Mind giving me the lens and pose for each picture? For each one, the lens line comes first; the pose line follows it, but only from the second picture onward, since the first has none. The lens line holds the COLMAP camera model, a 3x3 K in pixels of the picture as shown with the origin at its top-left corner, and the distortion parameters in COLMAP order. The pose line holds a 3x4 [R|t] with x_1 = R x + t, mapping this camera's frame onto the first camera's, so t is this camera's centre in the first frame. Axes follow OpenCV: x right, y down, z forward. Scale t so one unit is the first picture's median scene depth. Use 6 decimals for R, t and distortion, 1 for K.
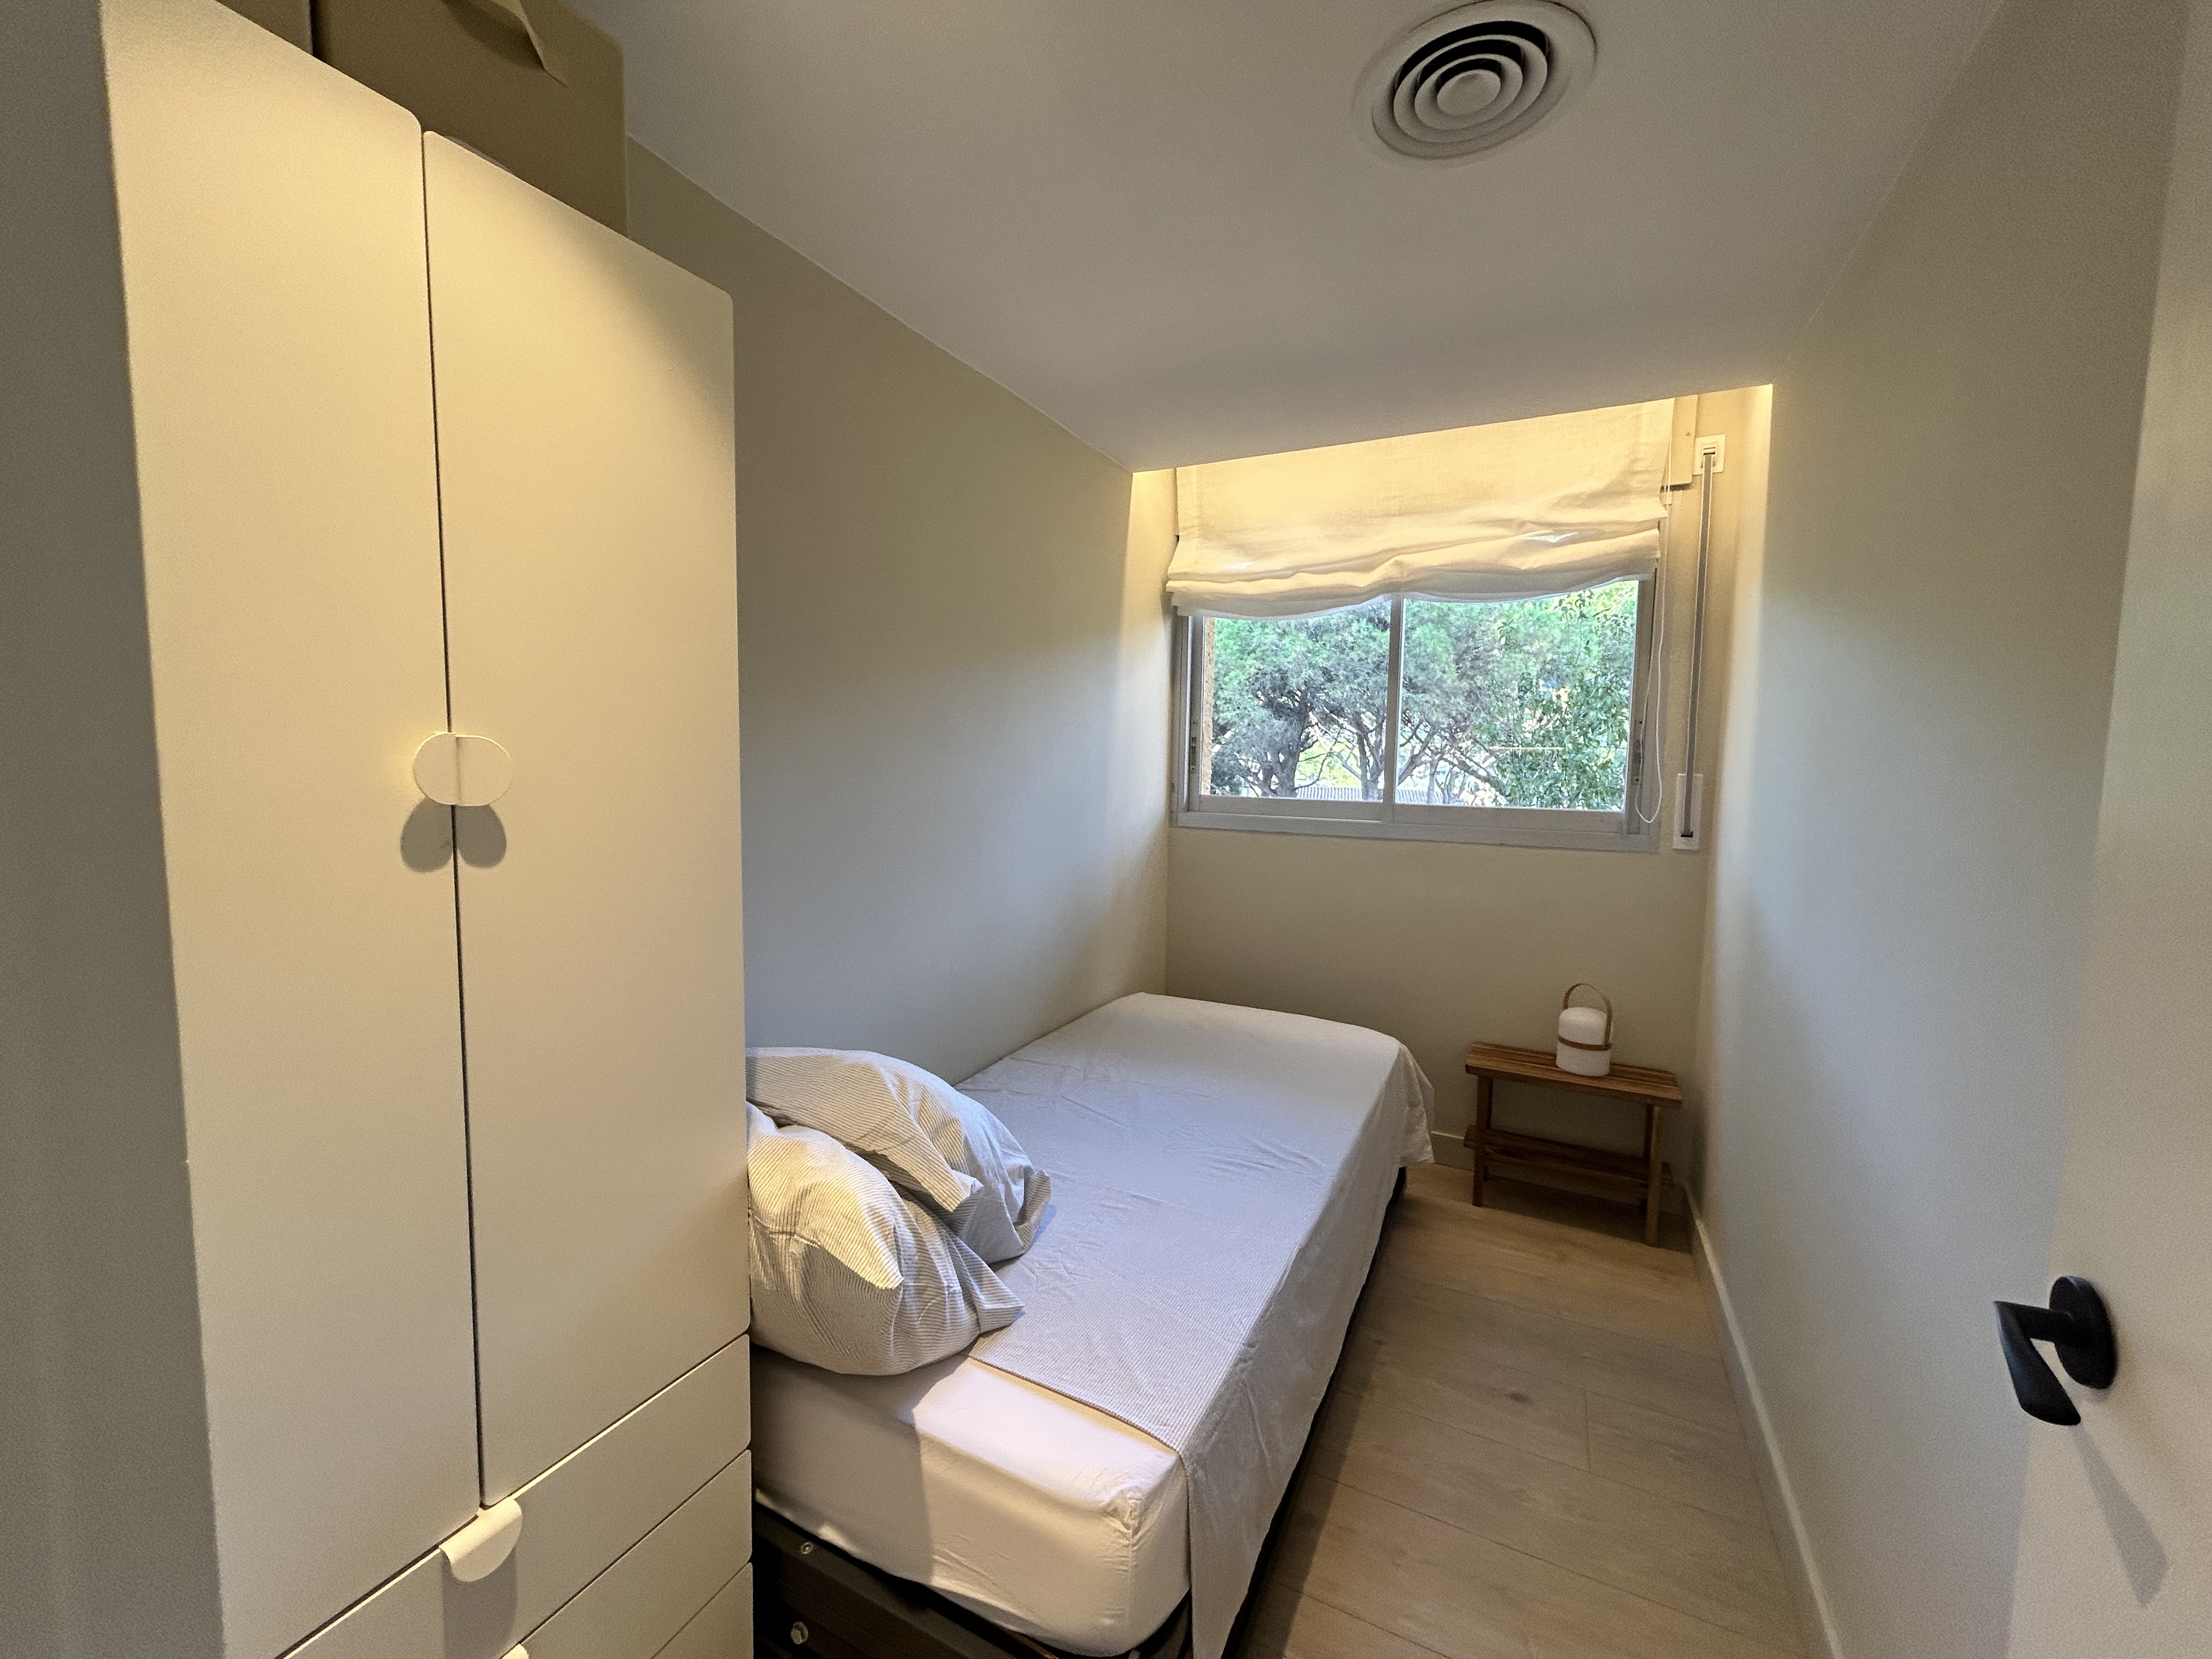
lens RADIAL K [[891.7, 0, 1103.9], [0, 891.7, 814.6], [0, 0, 1]] dist [0.000559, -0.000085]
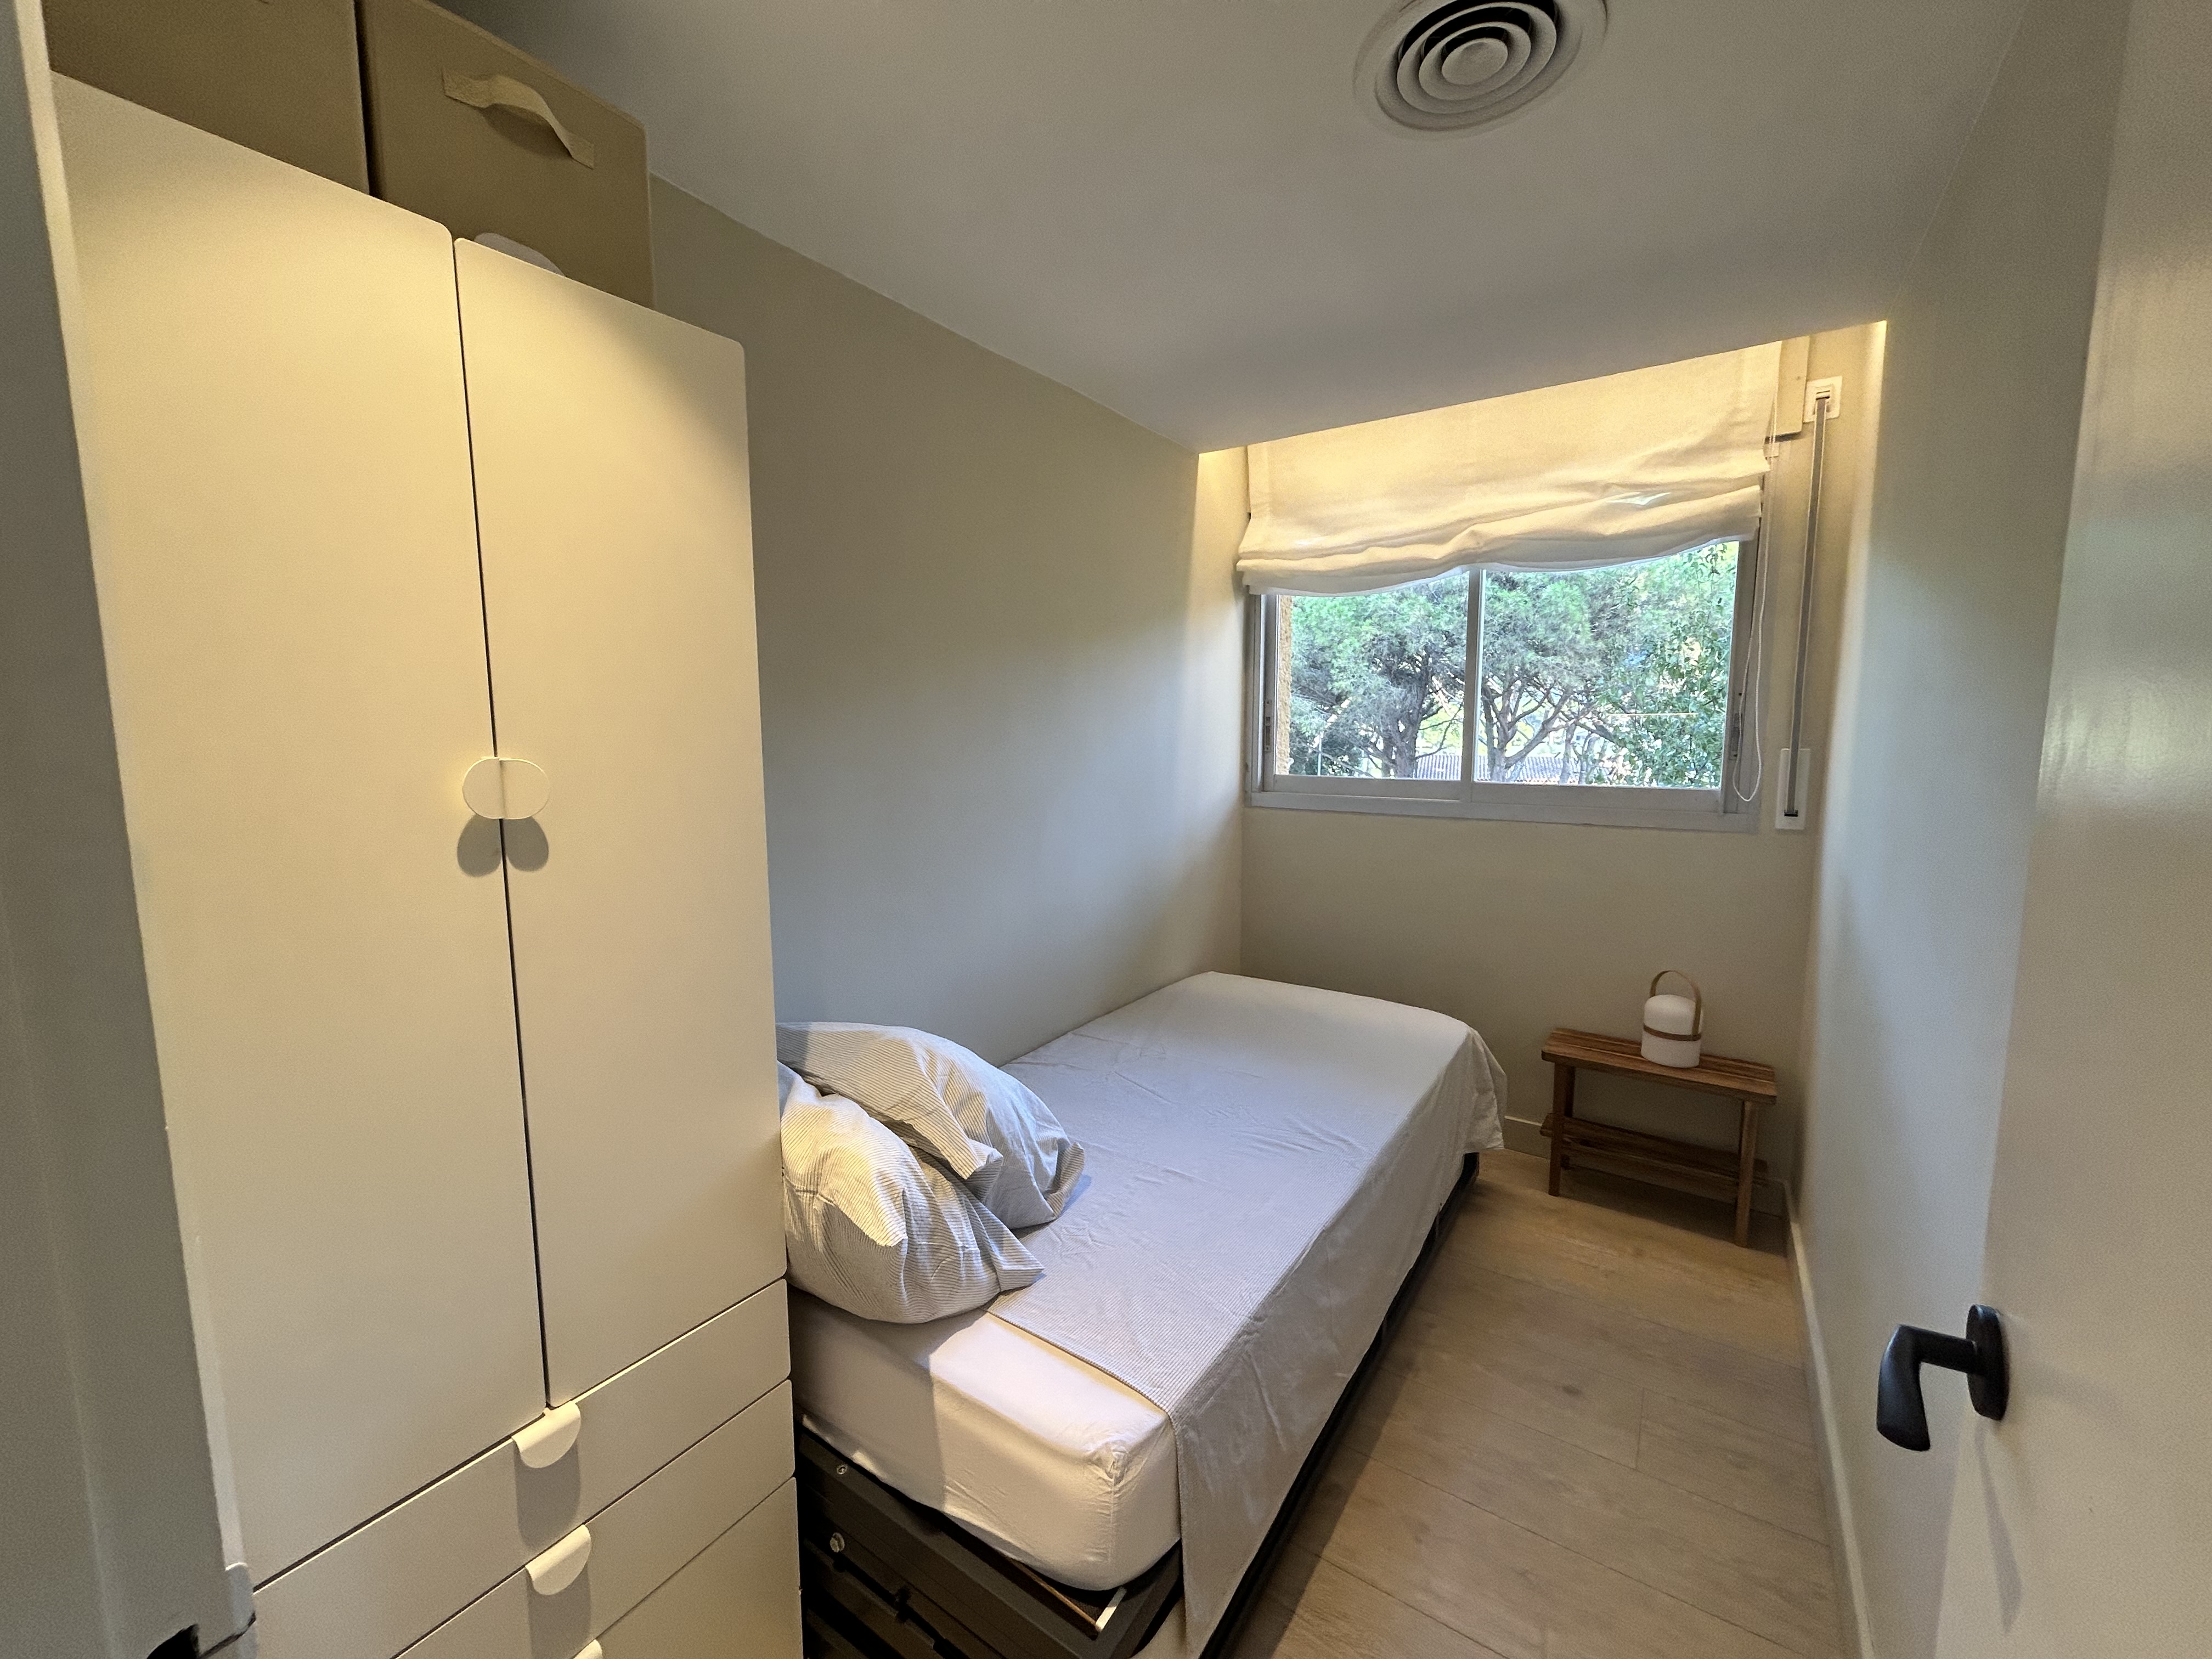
lens RADIAL K [[891.7, 0, 1106.5], [0, 891.7, 813.6], [0, 0, 1]] dist [0.000559, -0.000085]
pose [[0.991226, -0.006769, -0.132006, 0.112690], [0.010862, 0.999481, 0.030314, -0.023389], [0.131732, -0.031482, 0.990785, -0.029988]]
